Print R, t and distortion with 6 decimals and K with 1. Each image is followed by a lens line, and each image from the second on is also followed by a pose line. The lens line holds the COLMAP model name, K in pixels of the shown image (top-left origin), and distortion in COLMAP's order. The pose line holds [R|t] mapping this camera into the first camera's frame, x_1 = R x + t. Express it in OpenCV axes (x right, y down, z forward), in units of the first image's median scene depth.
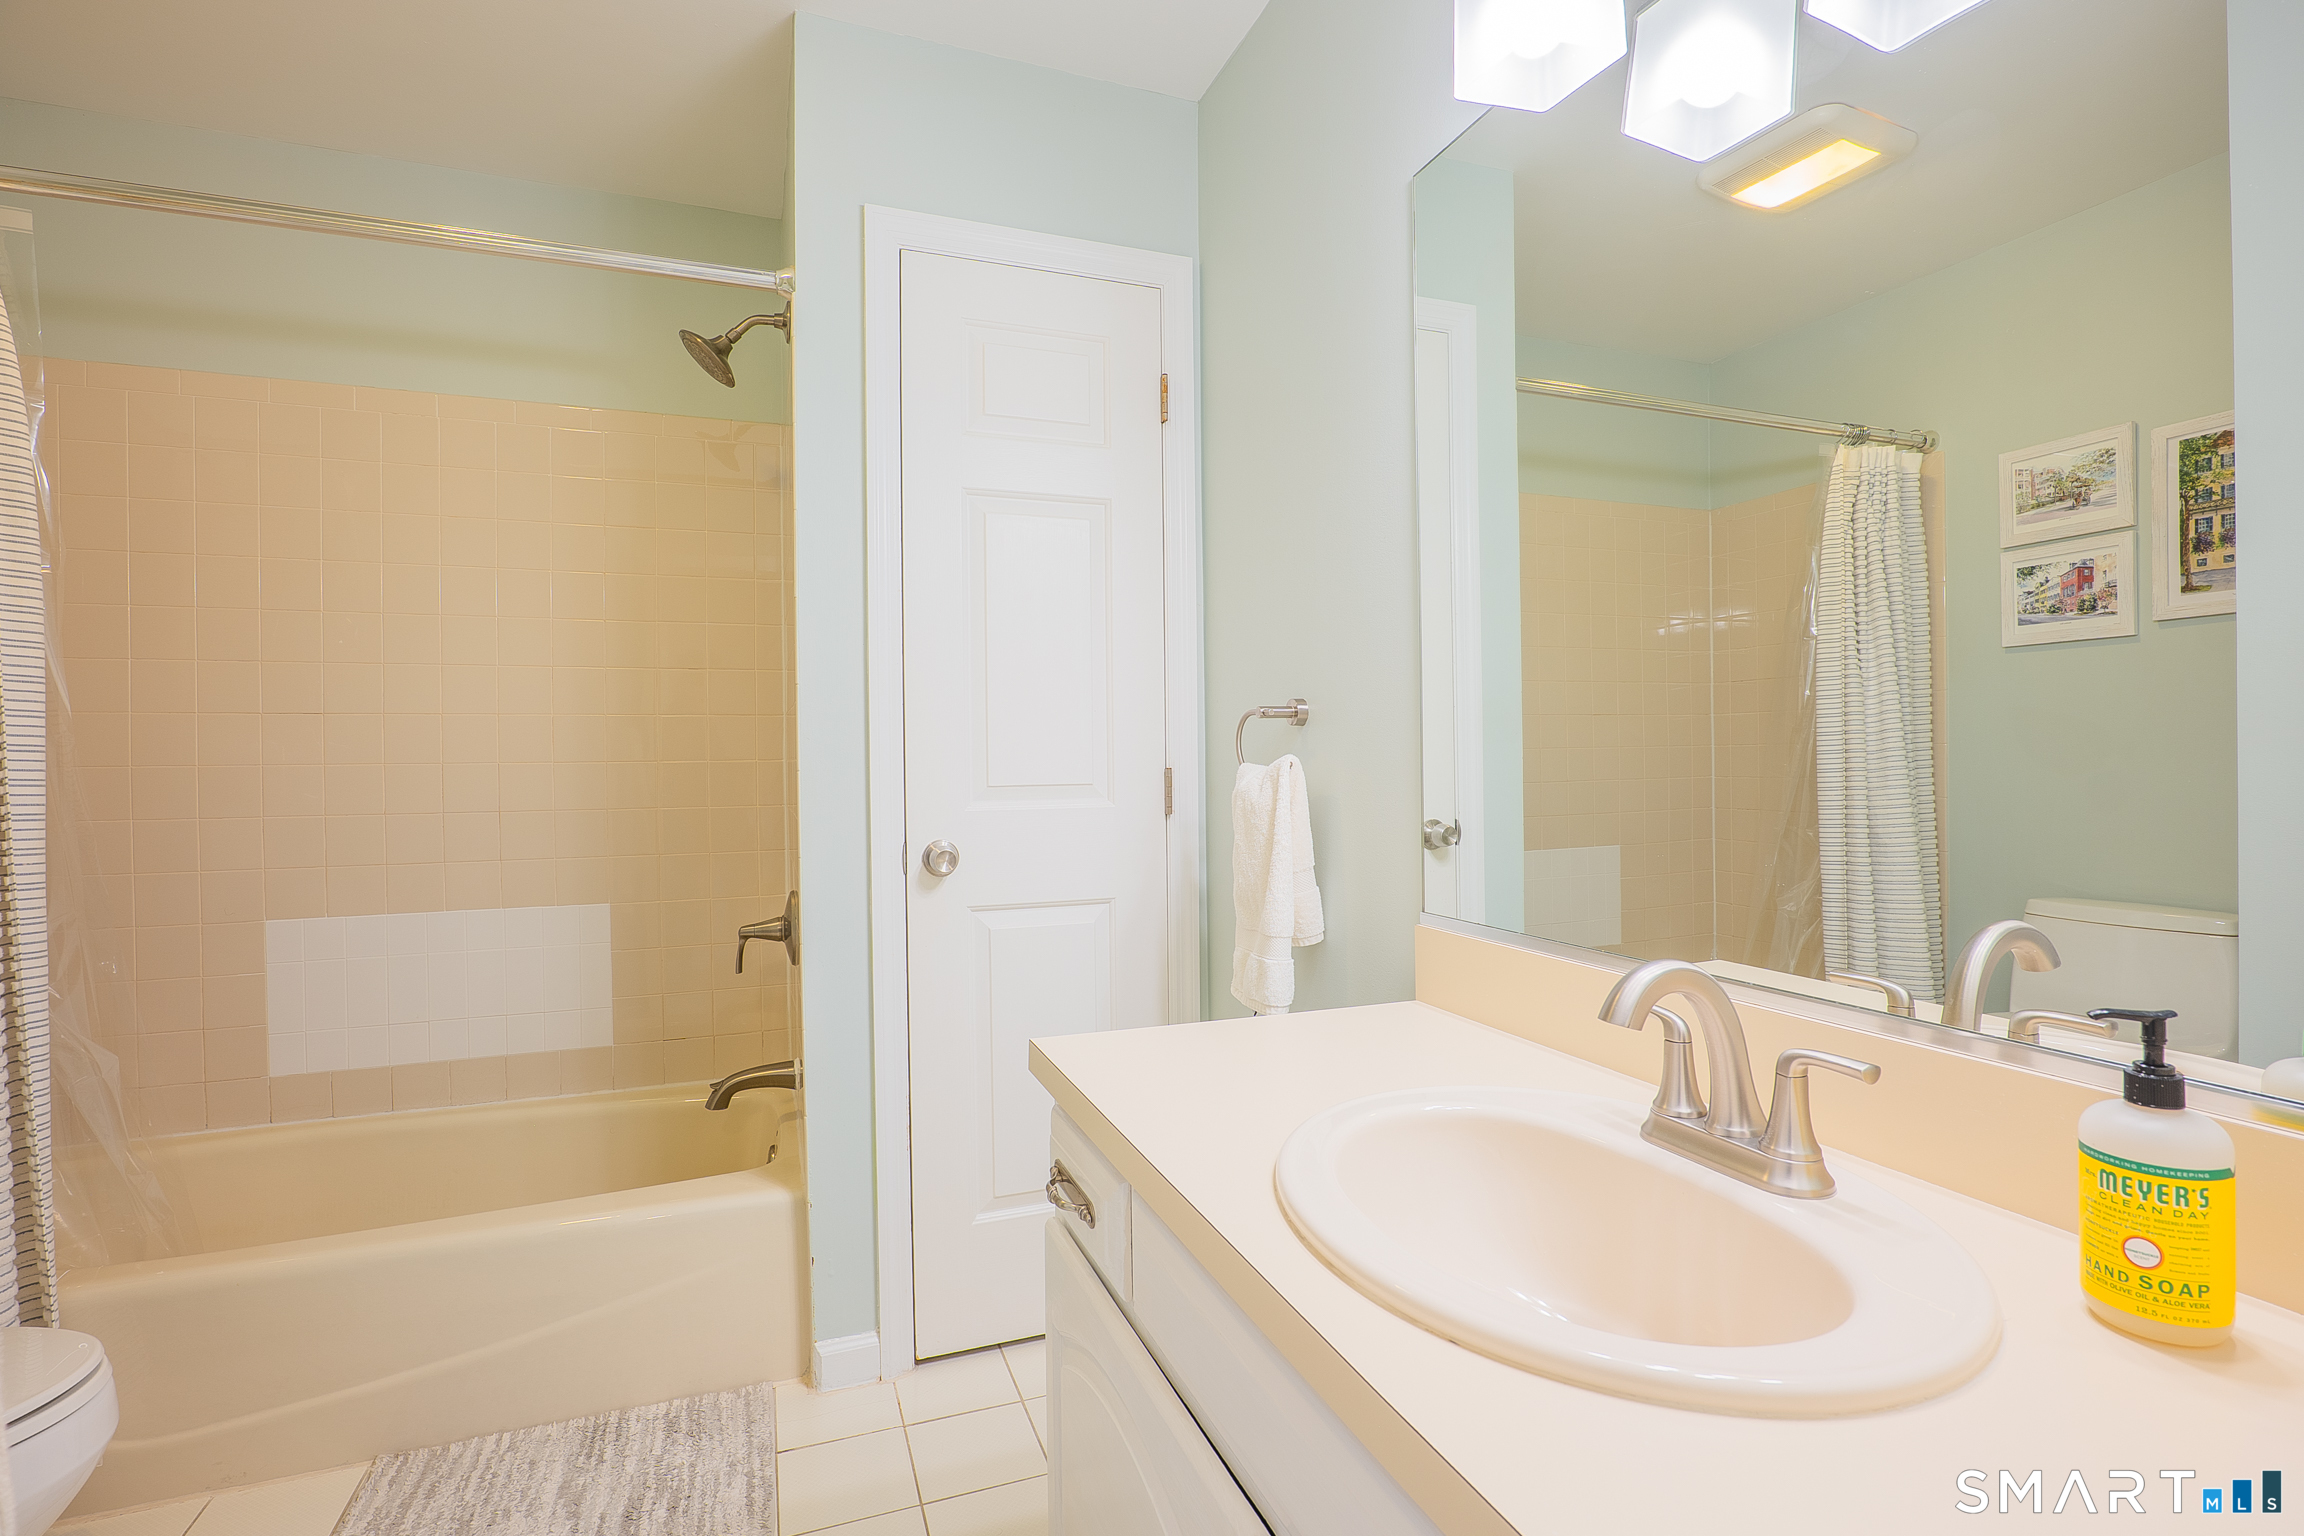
lens RADIAL K [[1071.2, 0, 1163.5], [0, 1071.2, 763.5], [0, 0, 1]] dist [-0.025133, 0.005958]
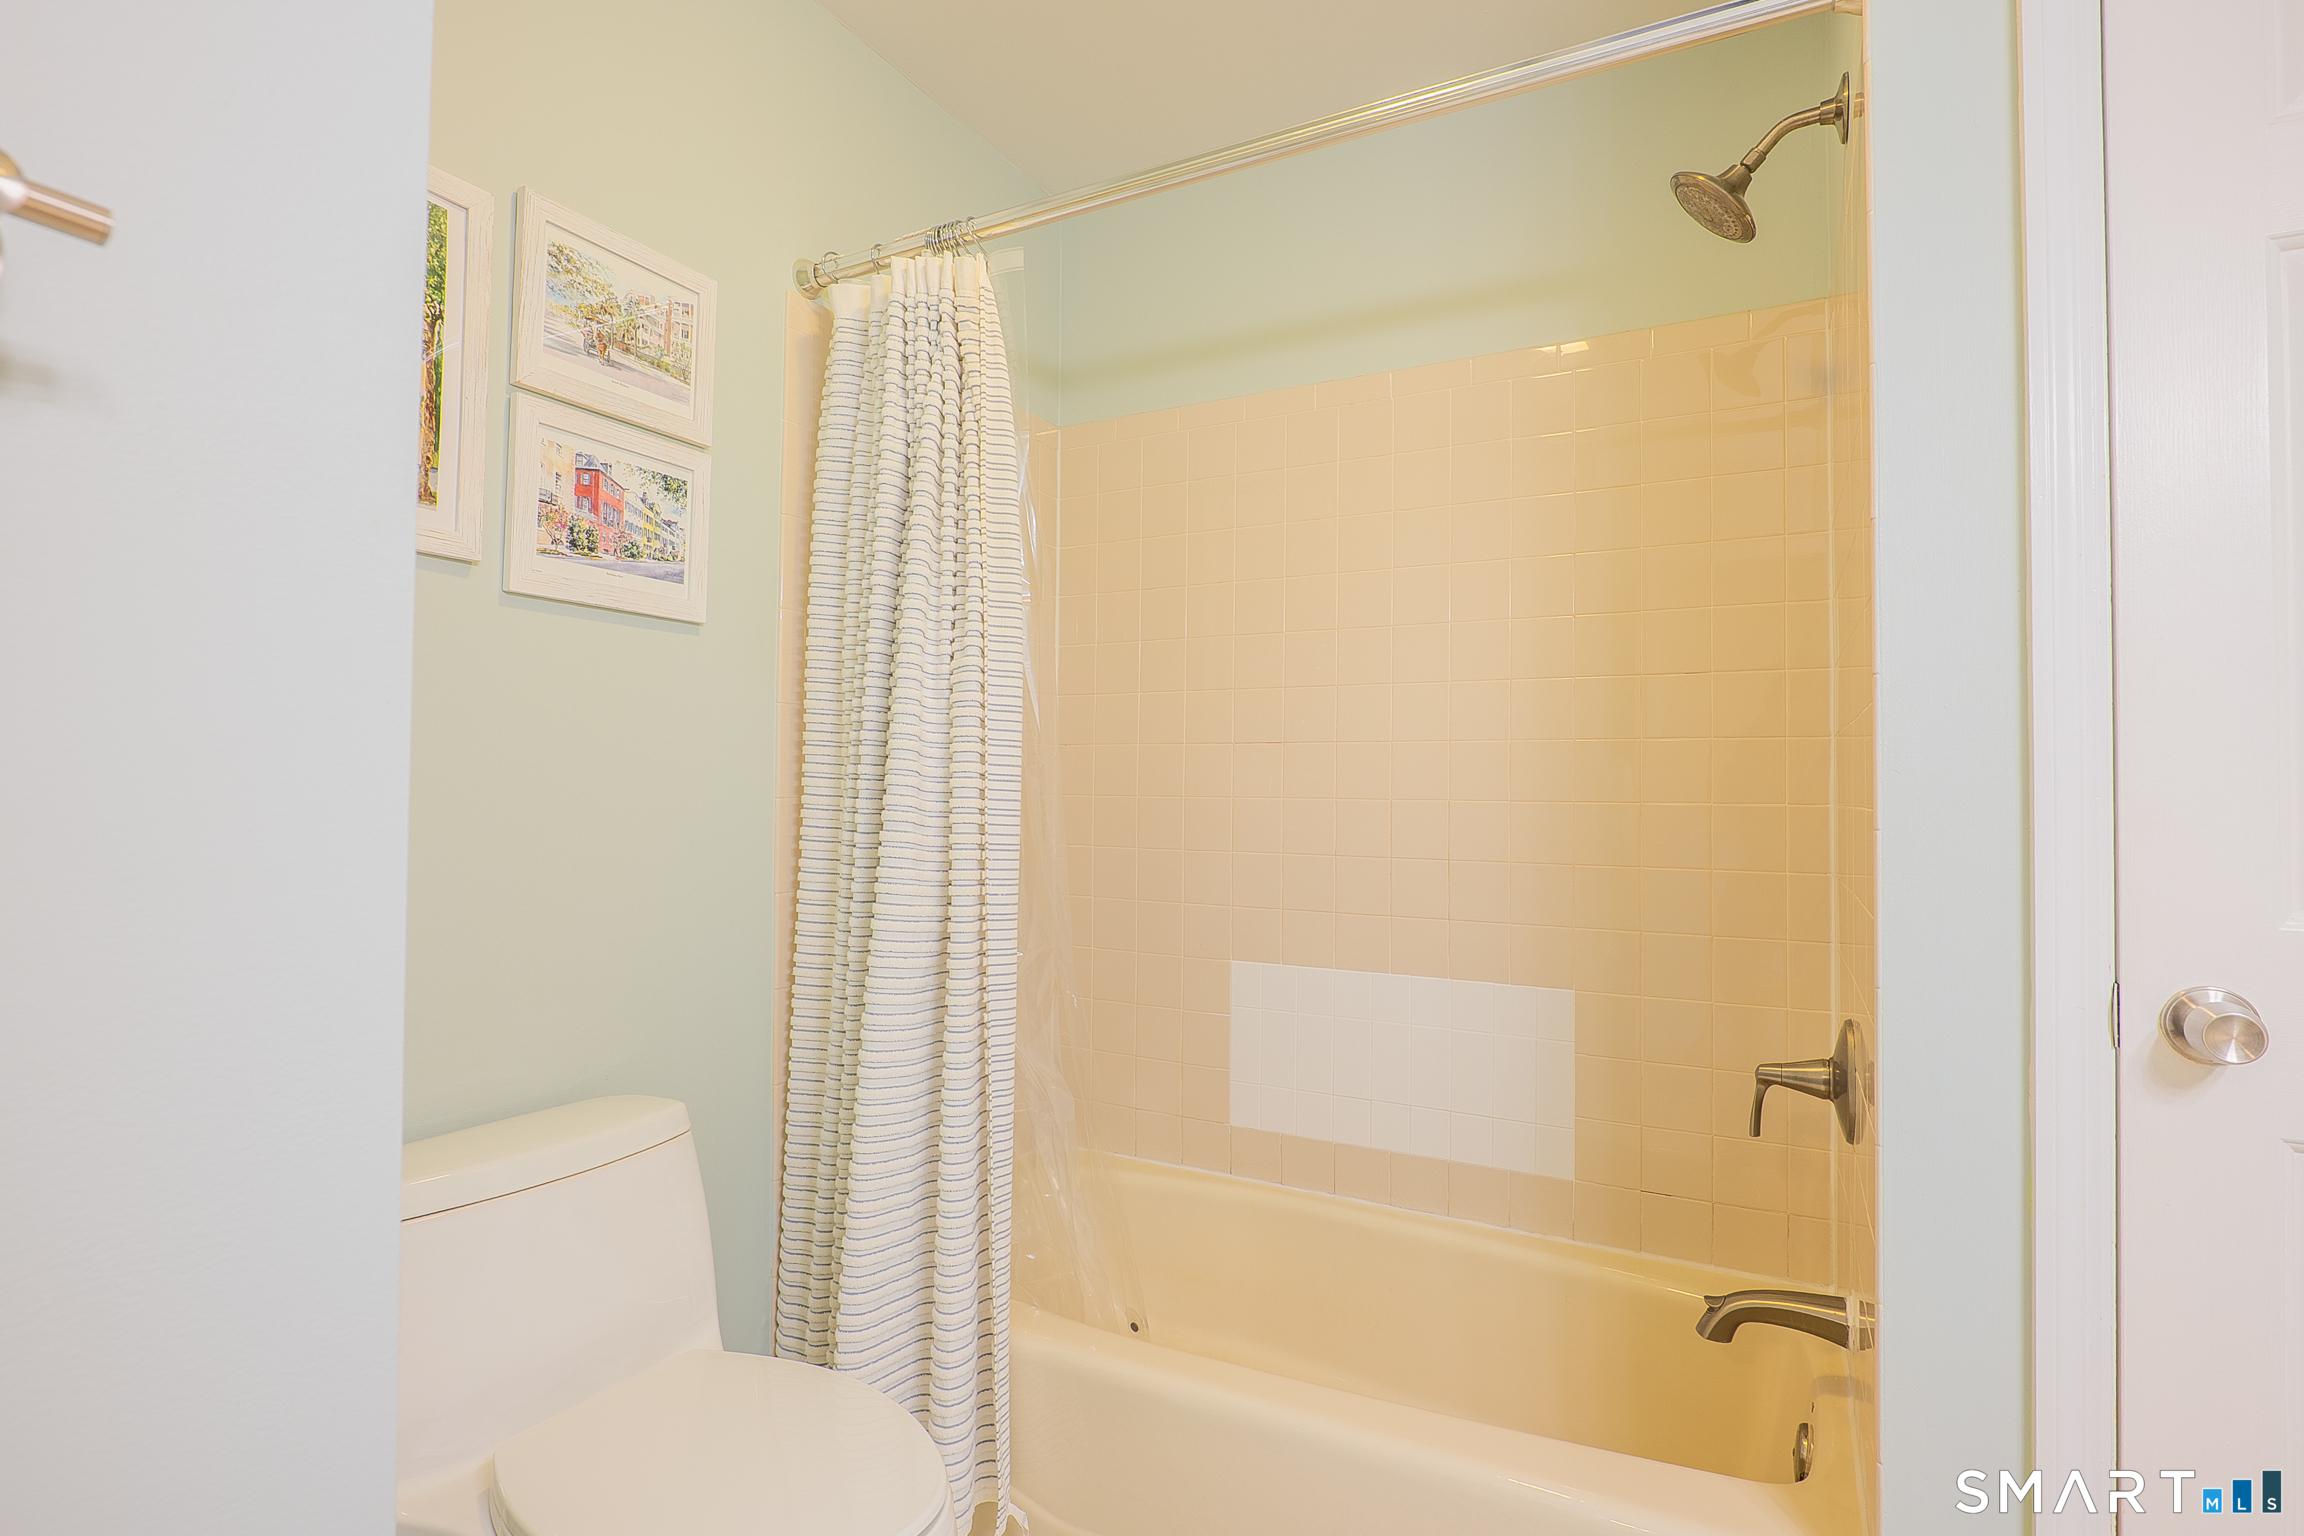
lens RADIAL K [[1127.5, 0, 1157.4], [0, 1127.5, 771.4], [0, 0, 1]] dist [-0.020051, -0.000248]
pose [[0.647533, 0.002414, -0.762033, -0.140116], [-0.020262, 0.999696, -0.014051, -0.007029], [0.761768, 0.024539, 0.647386, 0.336778]]
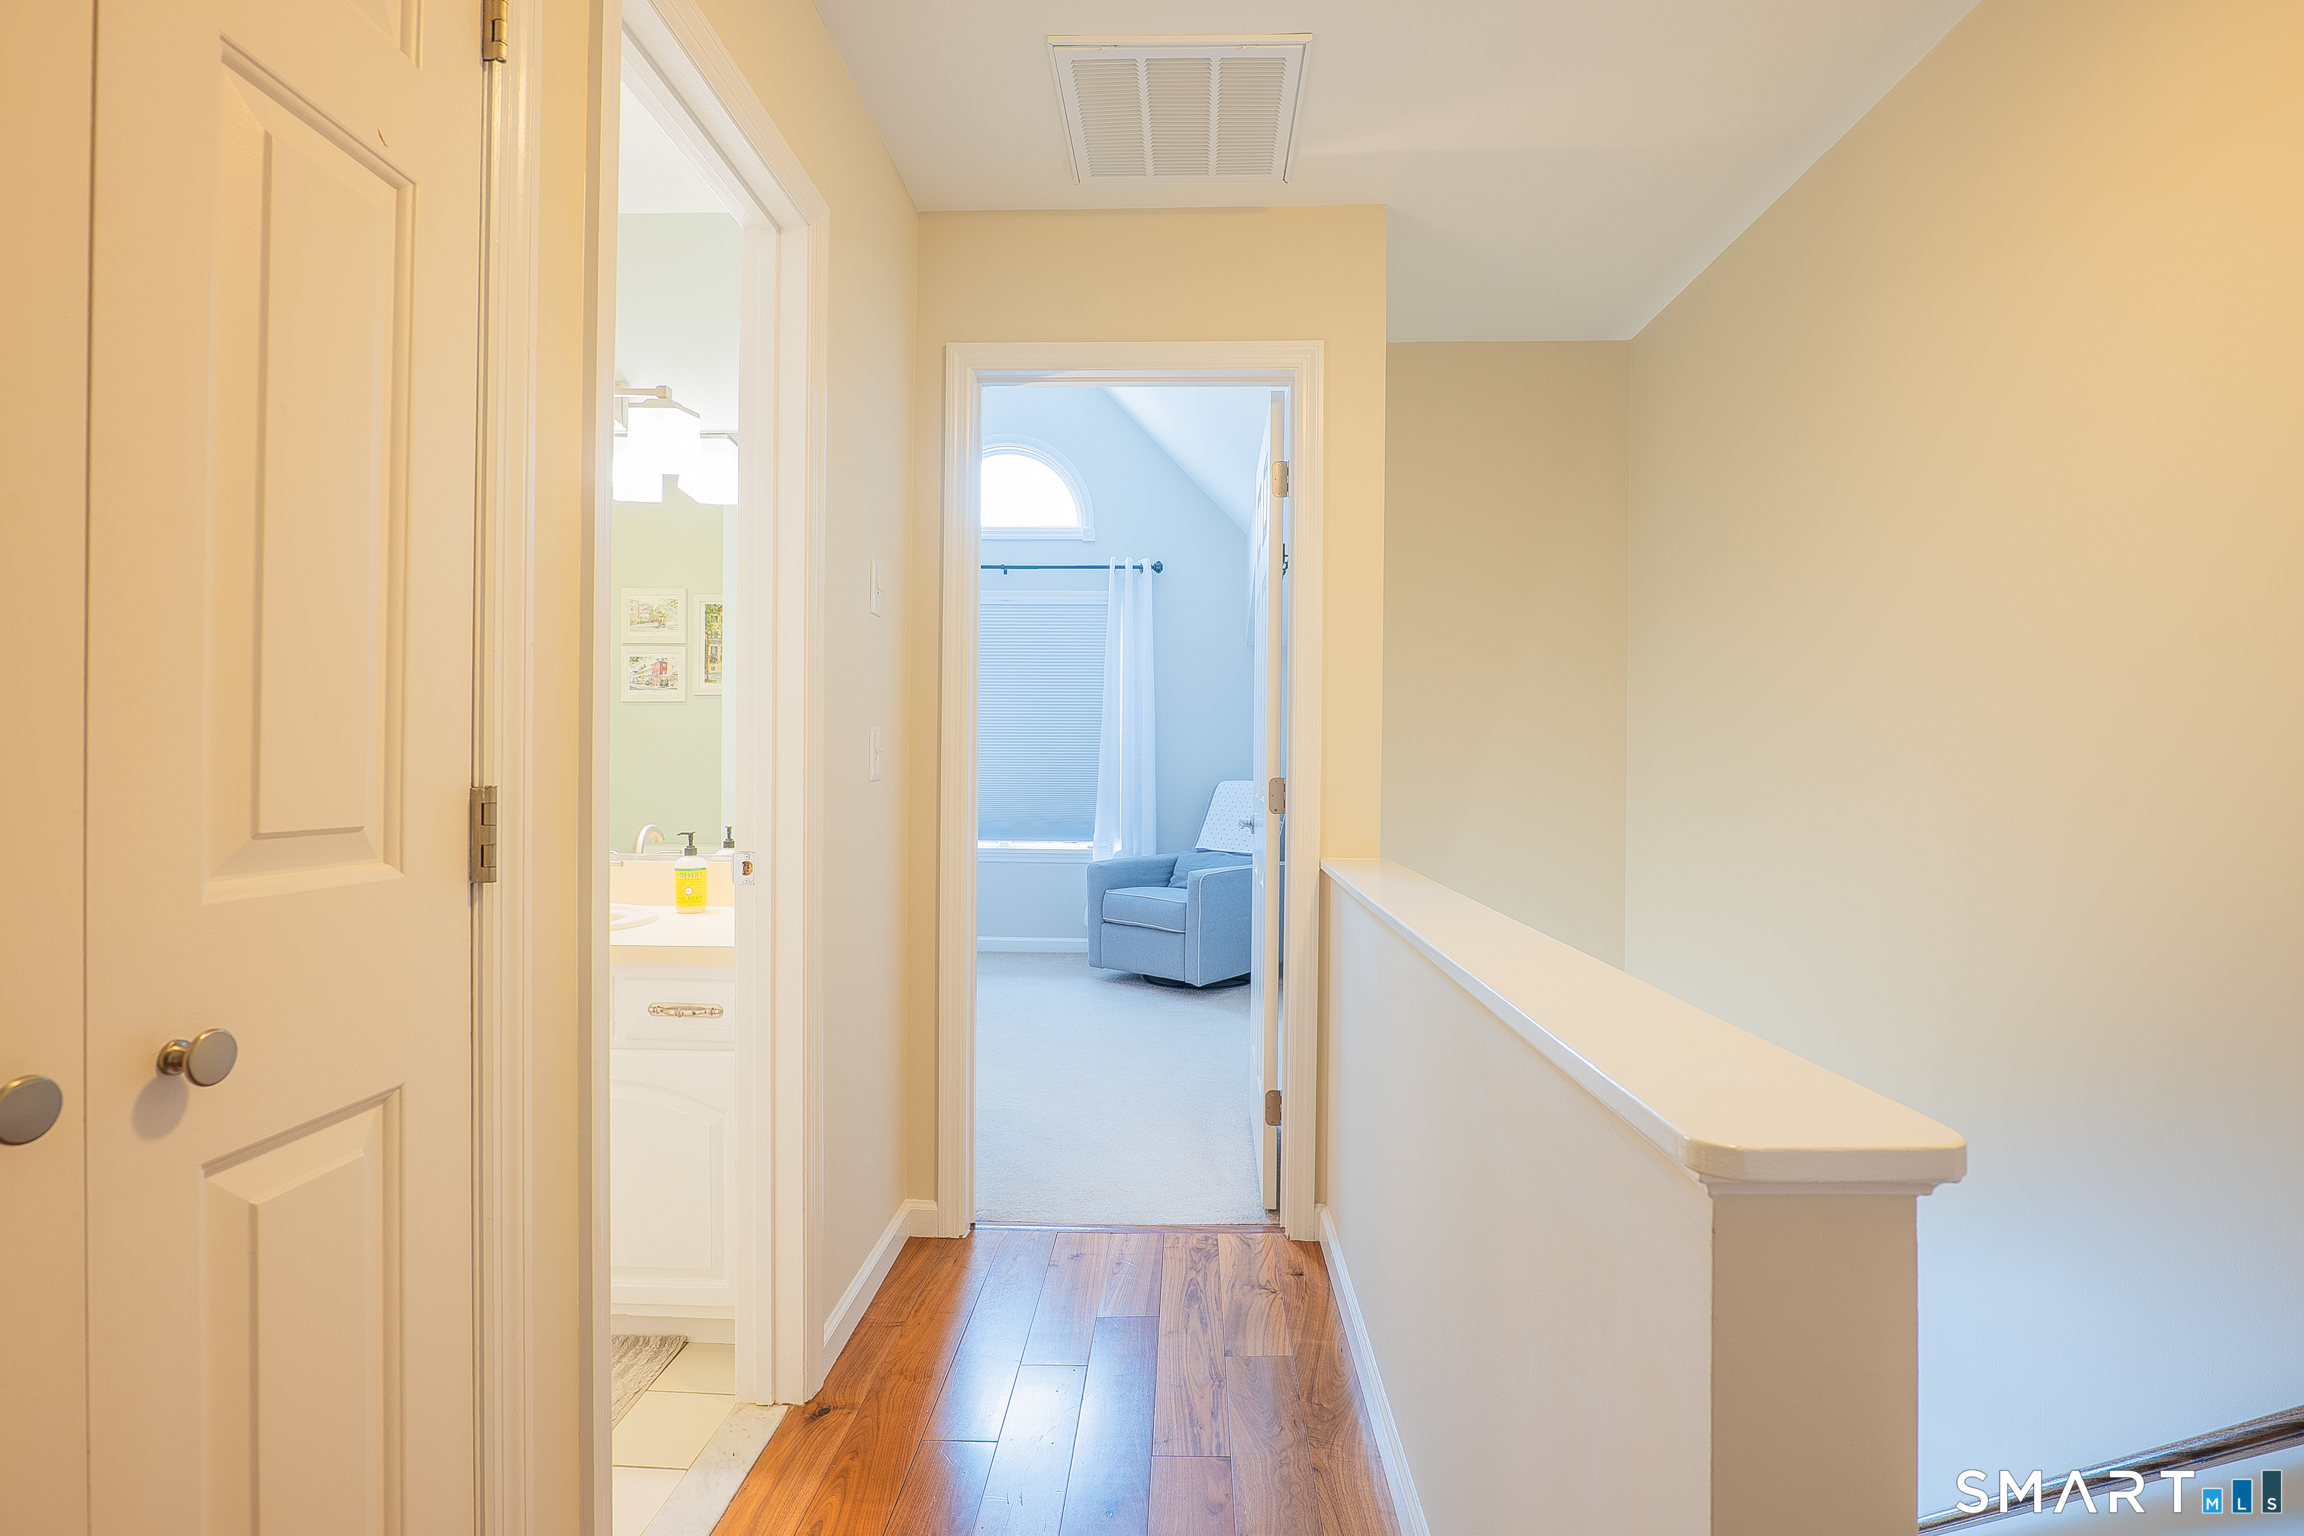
lens RADIAL K [[1071.2, 0, 1159.1], [0, 1071.2, 763.9], [0, 0, 1]] dist [-0.025133, 0.005958]
pose [[0.394139, 0.008959, 0.919007, -0.647377], [-0.002634, 0.999959, -0.008618, 0.003246], [-0.919047, 0.000976, 0.394146, -0.694510]]
